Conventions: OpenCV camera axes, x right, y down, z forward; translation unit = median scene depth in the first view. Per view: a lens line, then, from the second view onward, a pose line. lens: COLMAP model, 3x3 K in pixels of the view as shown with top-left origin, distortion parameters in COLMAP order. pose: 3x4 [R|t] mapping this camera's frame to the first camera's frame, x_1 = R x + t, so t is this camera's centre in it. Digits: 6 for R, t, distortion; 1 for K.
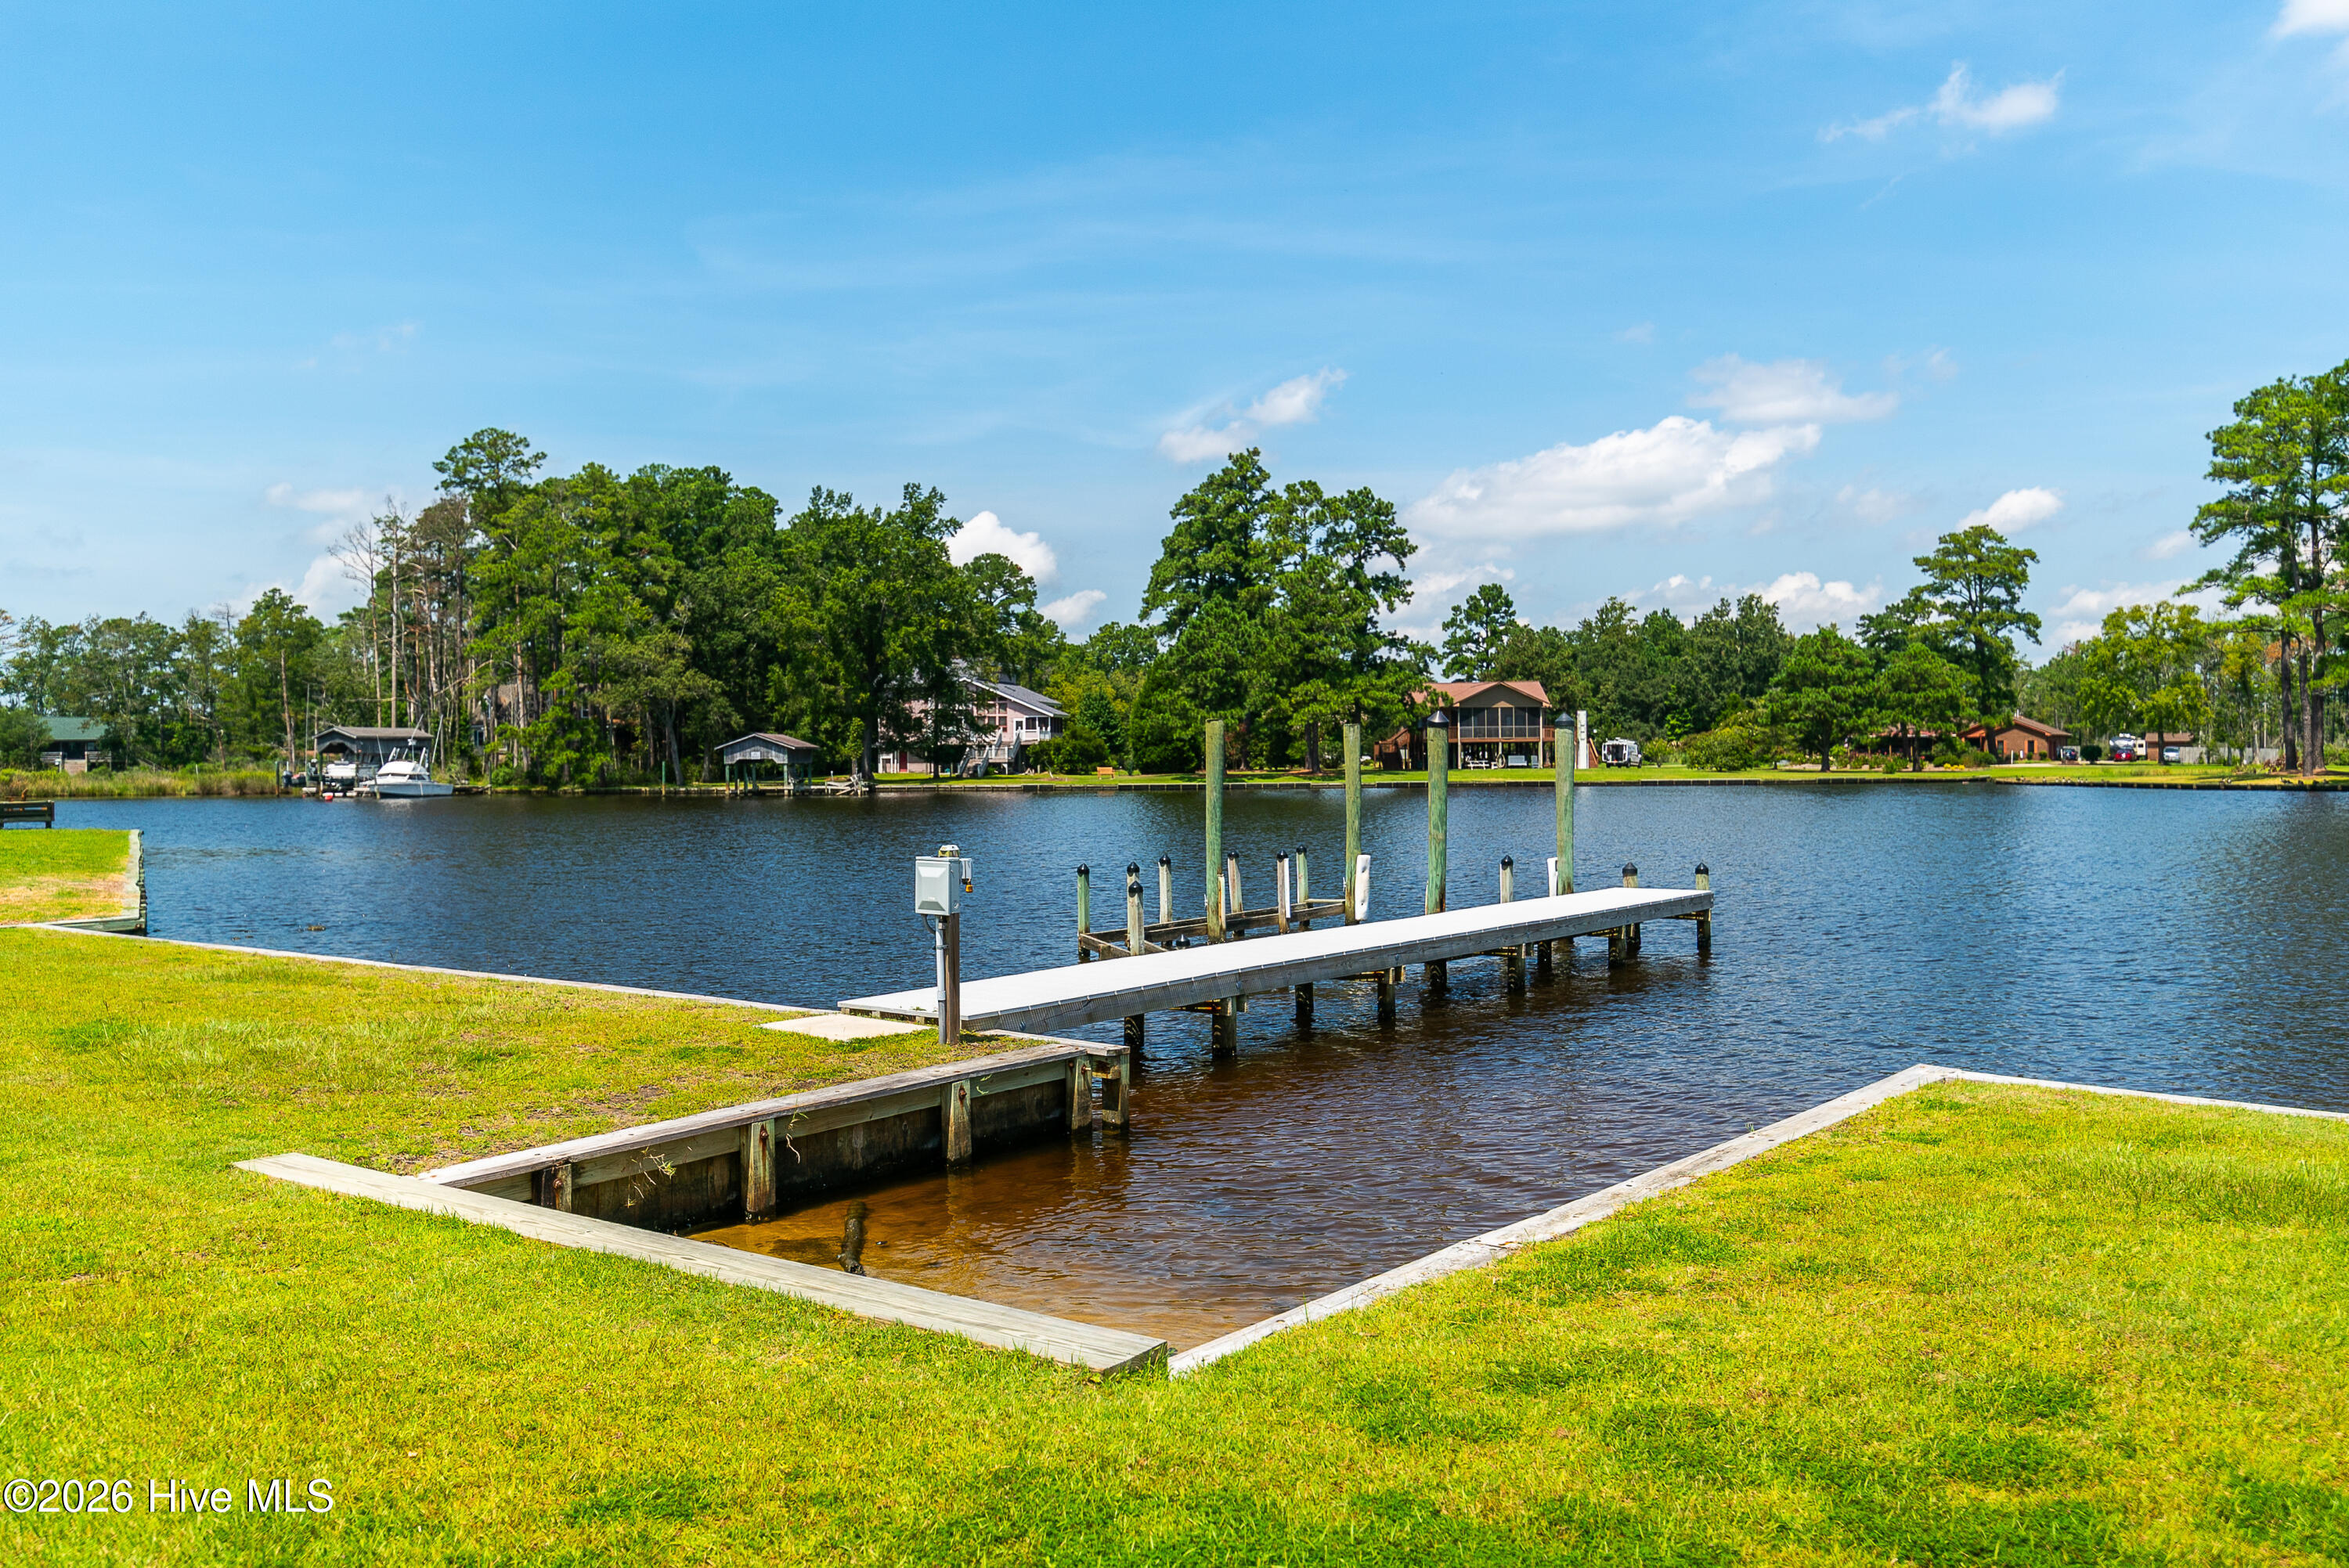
lens RADIAL K [[1820.0, 0, 1130.7], [0, 1820.0, 782.9], [0, 0, 1]] dist [-0.008288, -0.002451]
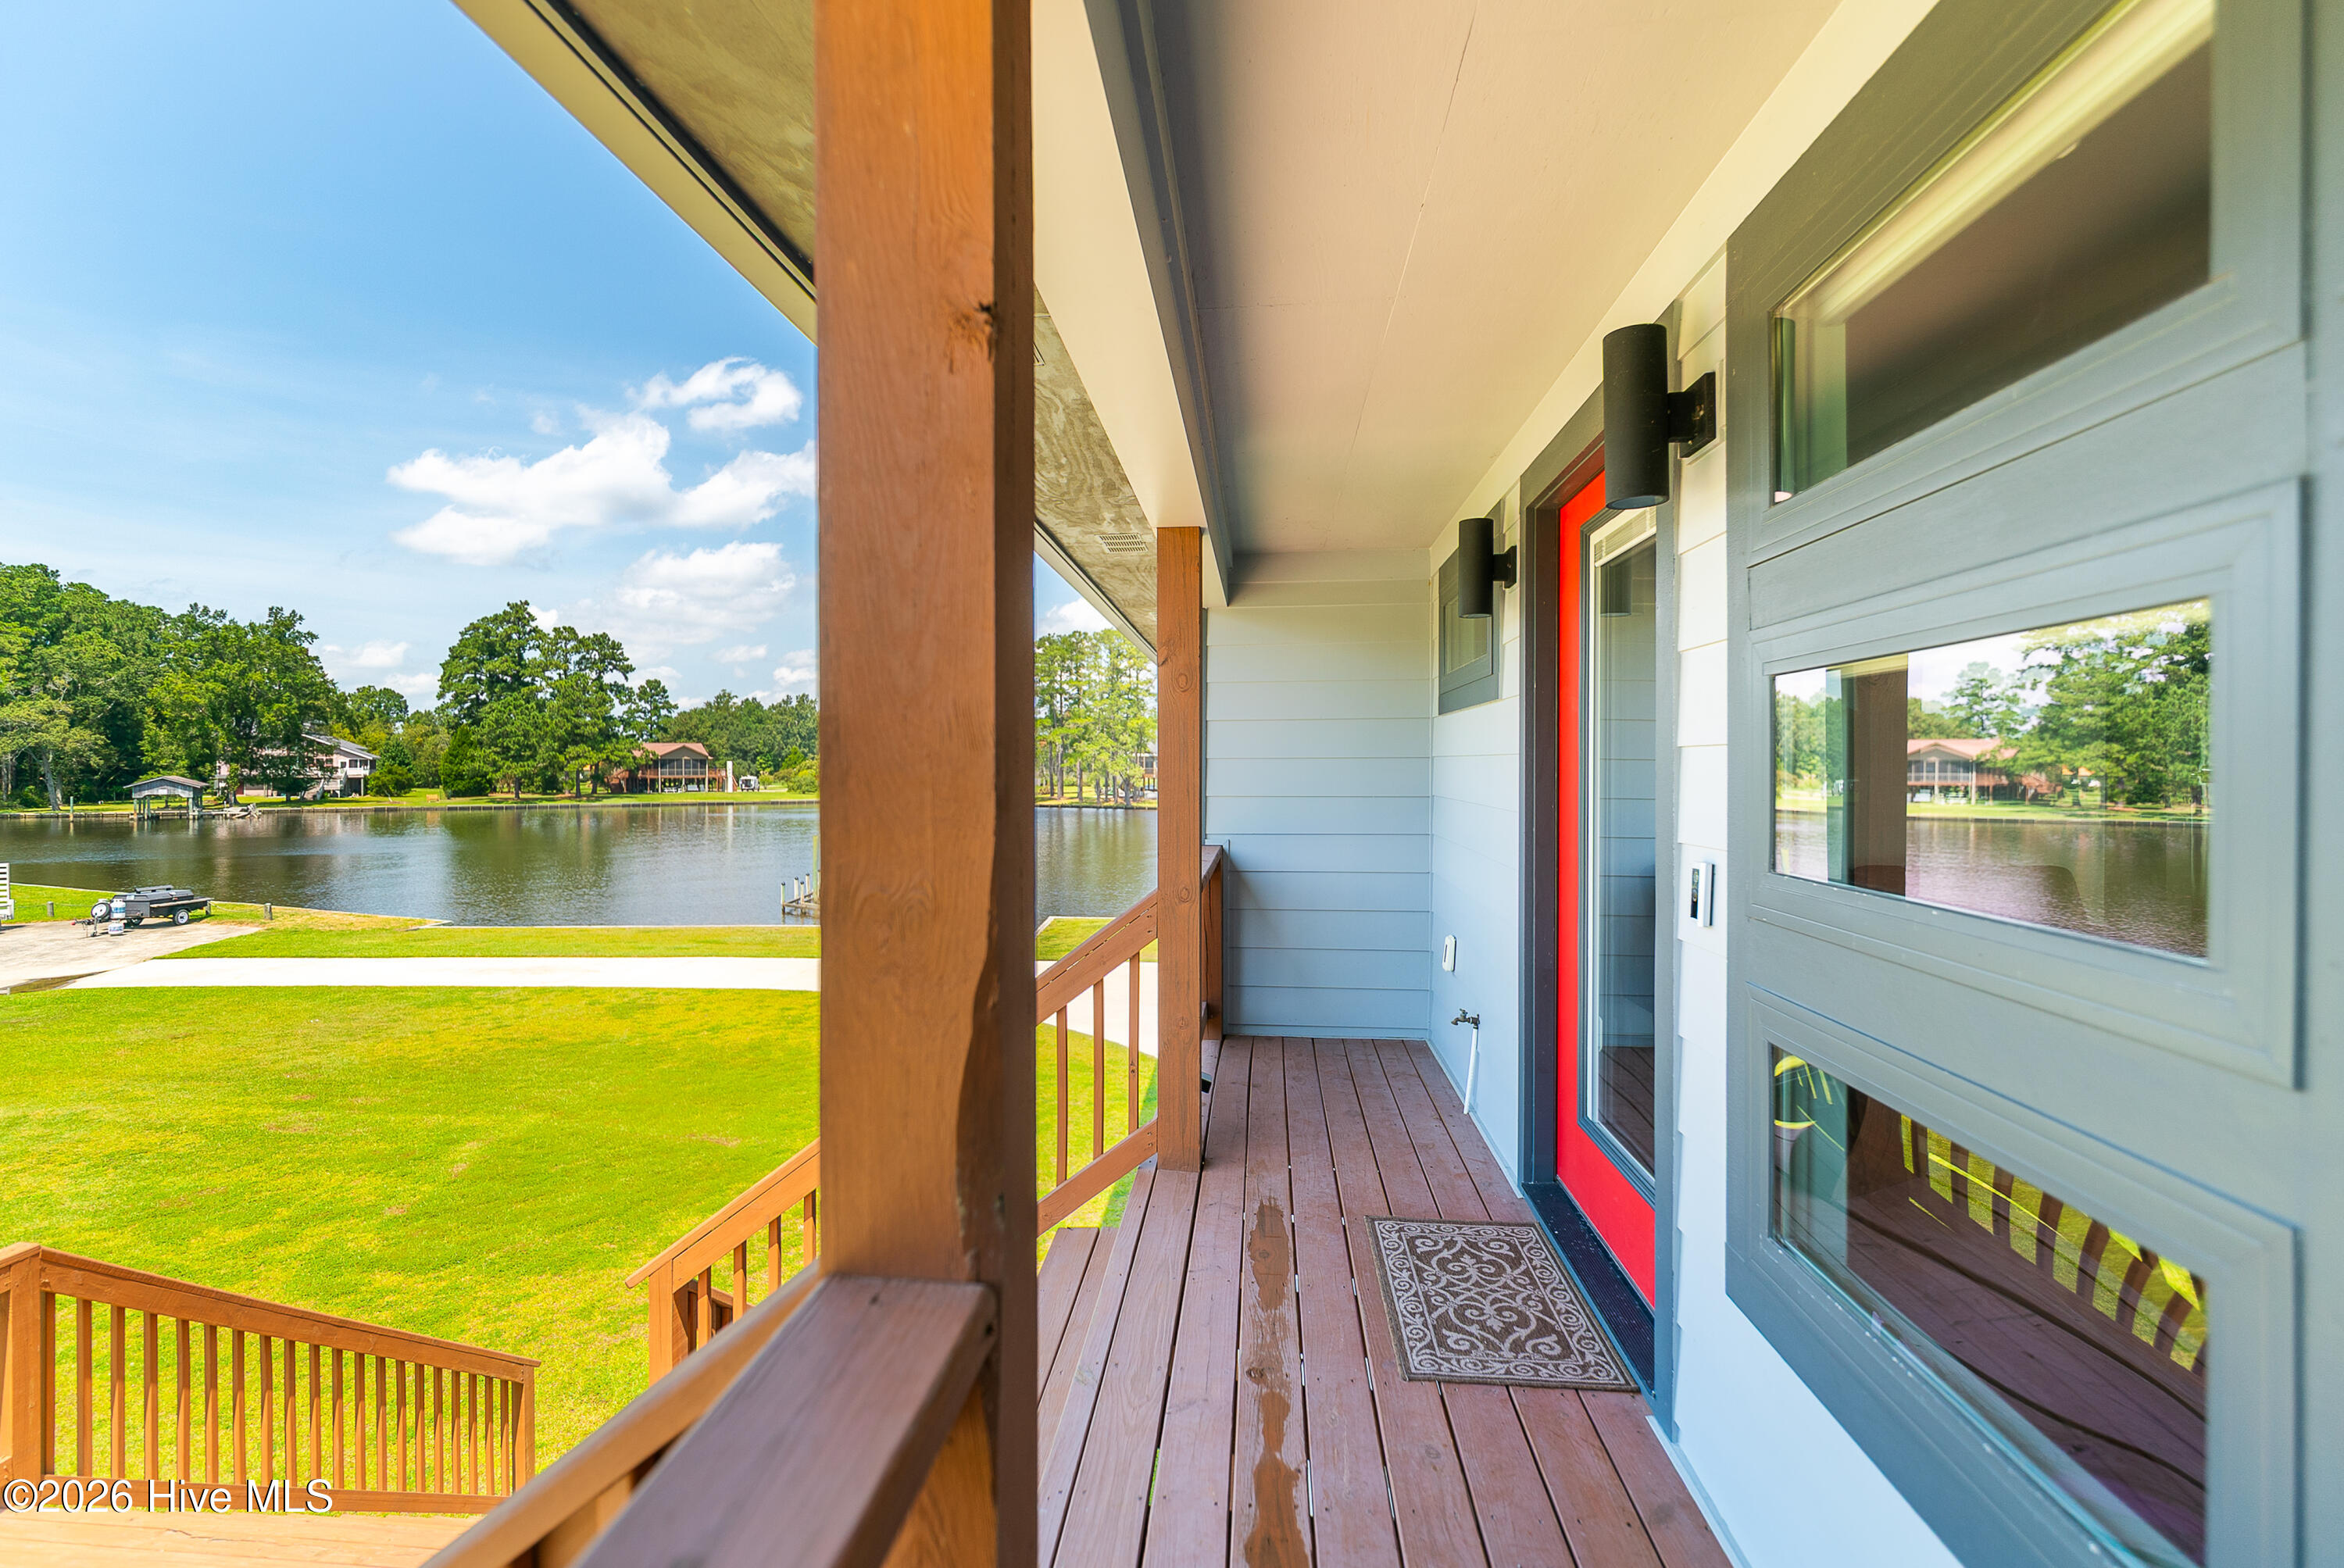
lens RADIAL K [[1050.1, 0, 1172.0], [0, 1050.1, 784.0], [0, 0, 1]] dist [-0.000944, -0.000615]
pose [[0.768313, 0.000514, 0.640075, -0.095876], [-0.001429, 0.999999, 0.000913, -0.018228], [-0.640073, -0.001616, 0.768312, -0.124046]]
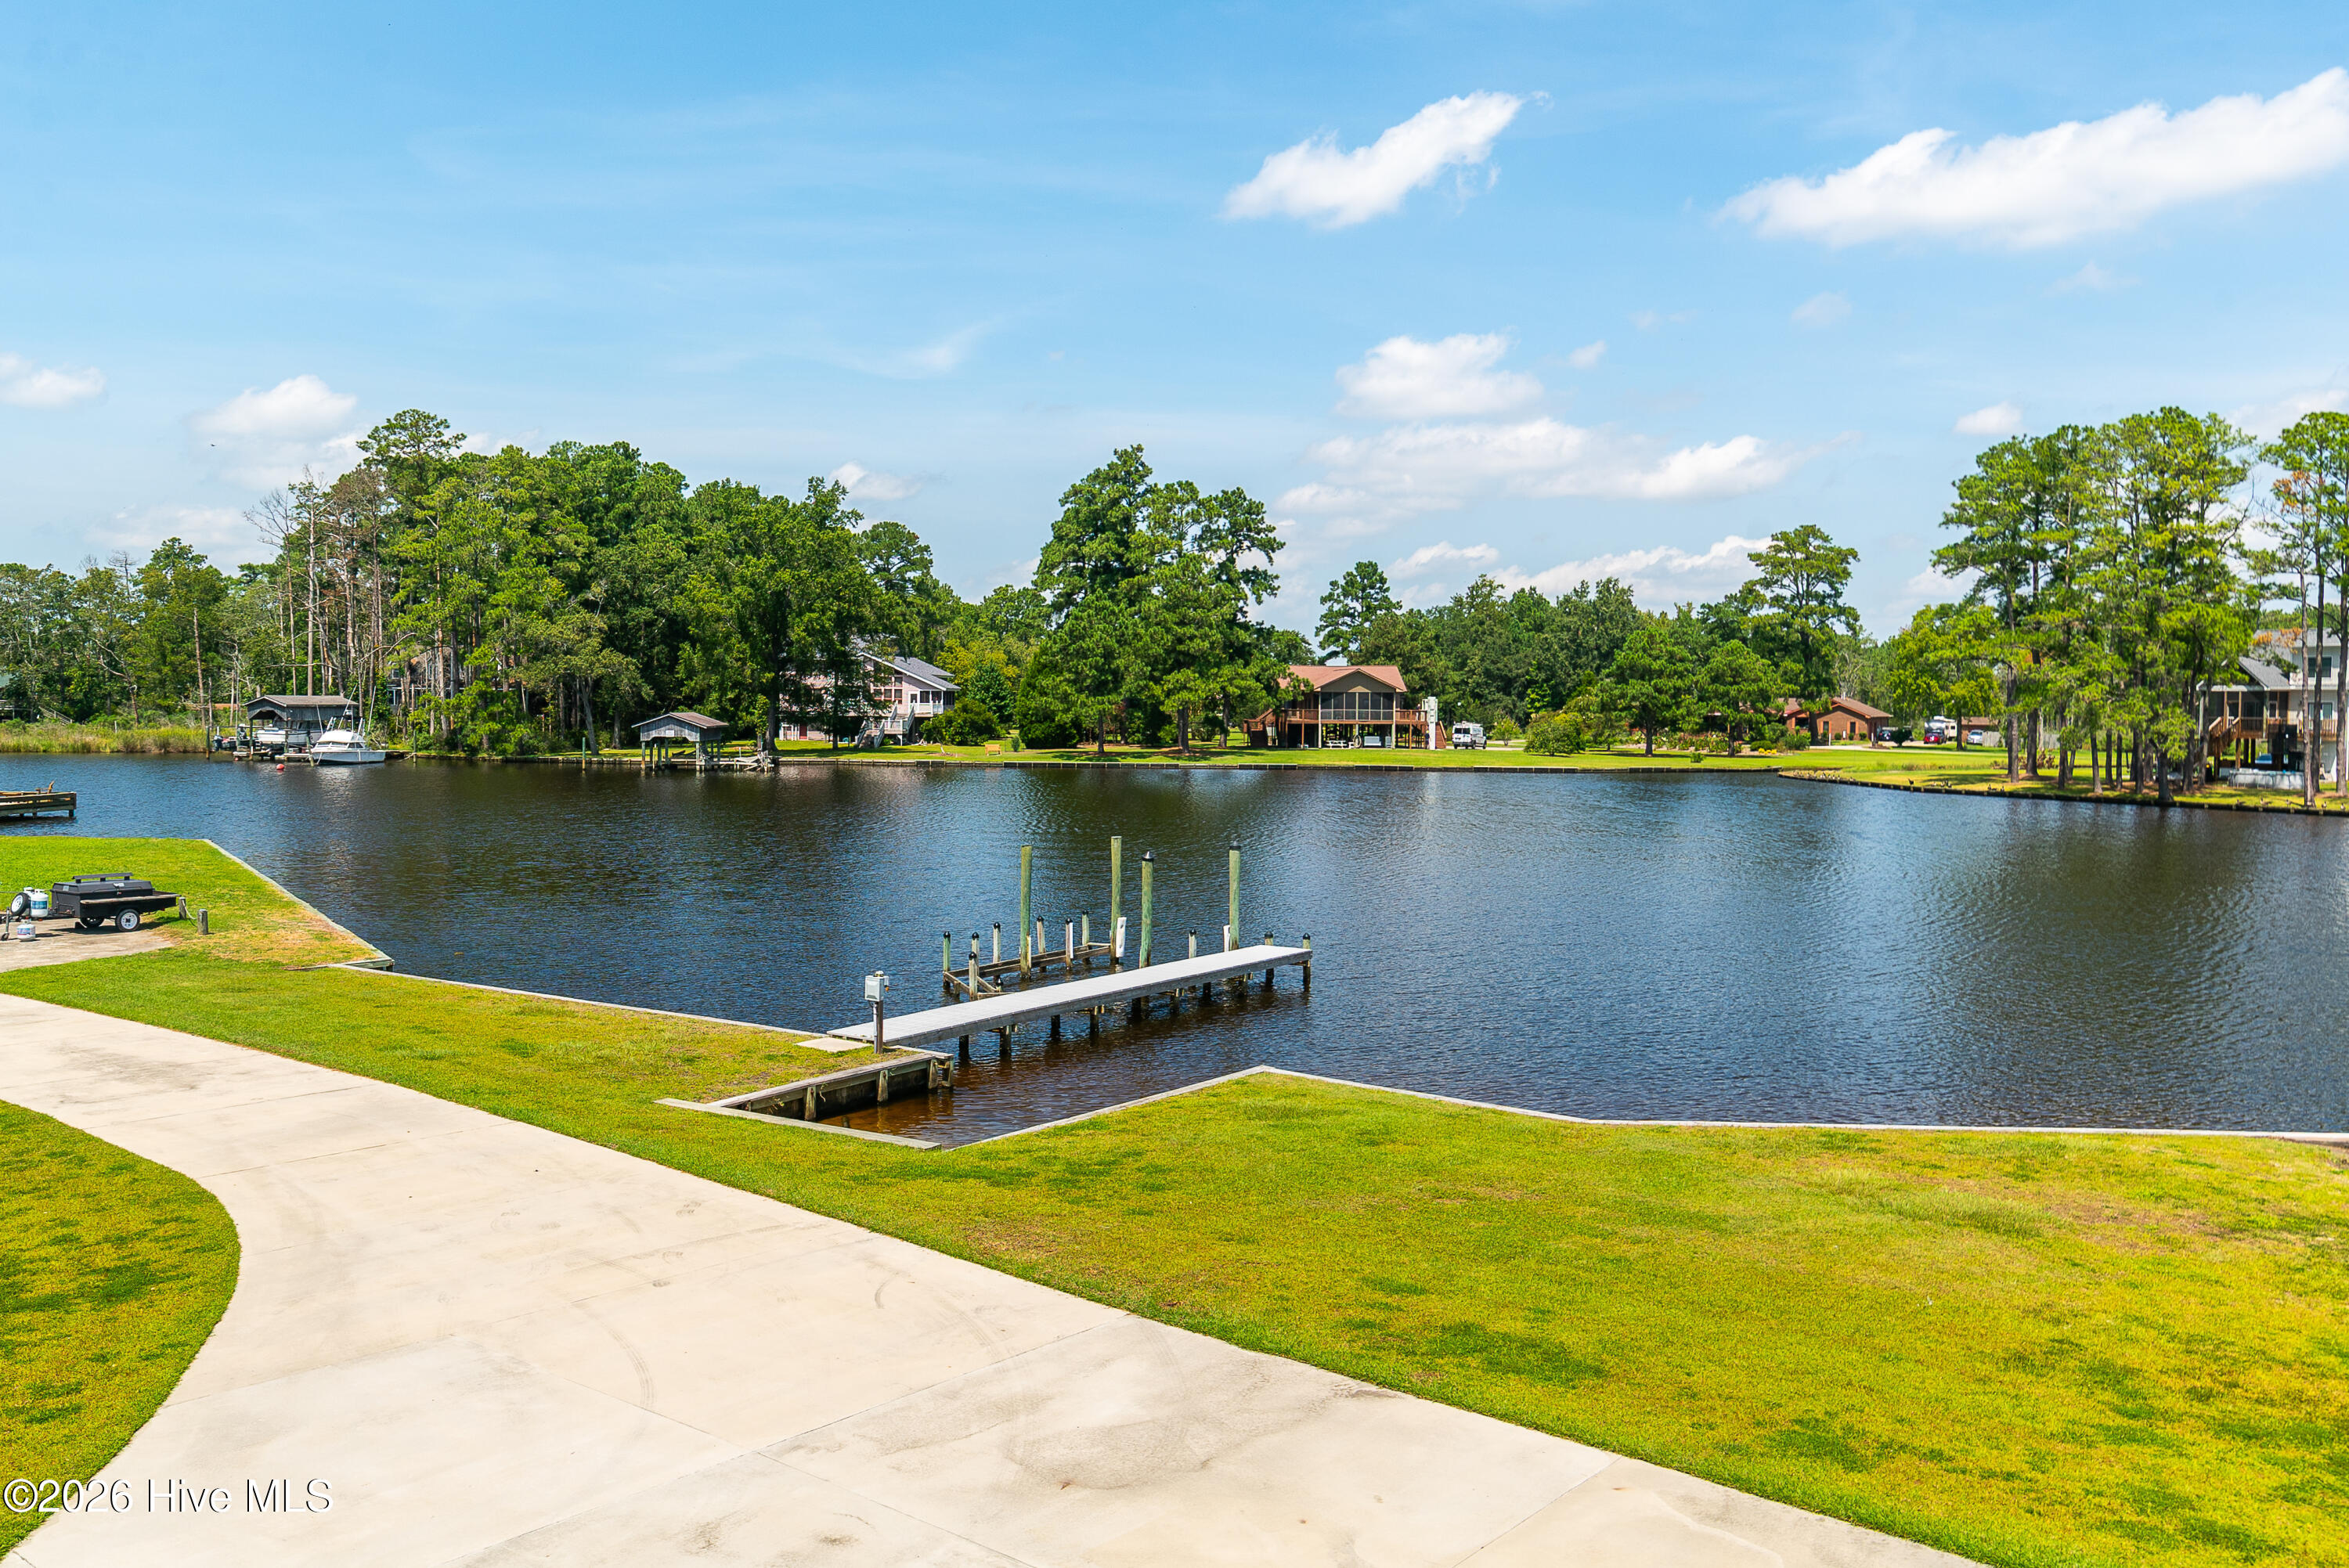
lens RADIAL K [[1853.9, 0, 1174.5], [0, 1853.9, 784.0], [0, 0, 1]] dist [-0.014845, 0.001945]
pose [[0.996716, 0.016839, 0.079201, 0.006362], [-0.019492, 0.999270, 0.032849, -0.021133], [-0.078590, -0.034285, 0.996317, -0.102600]]
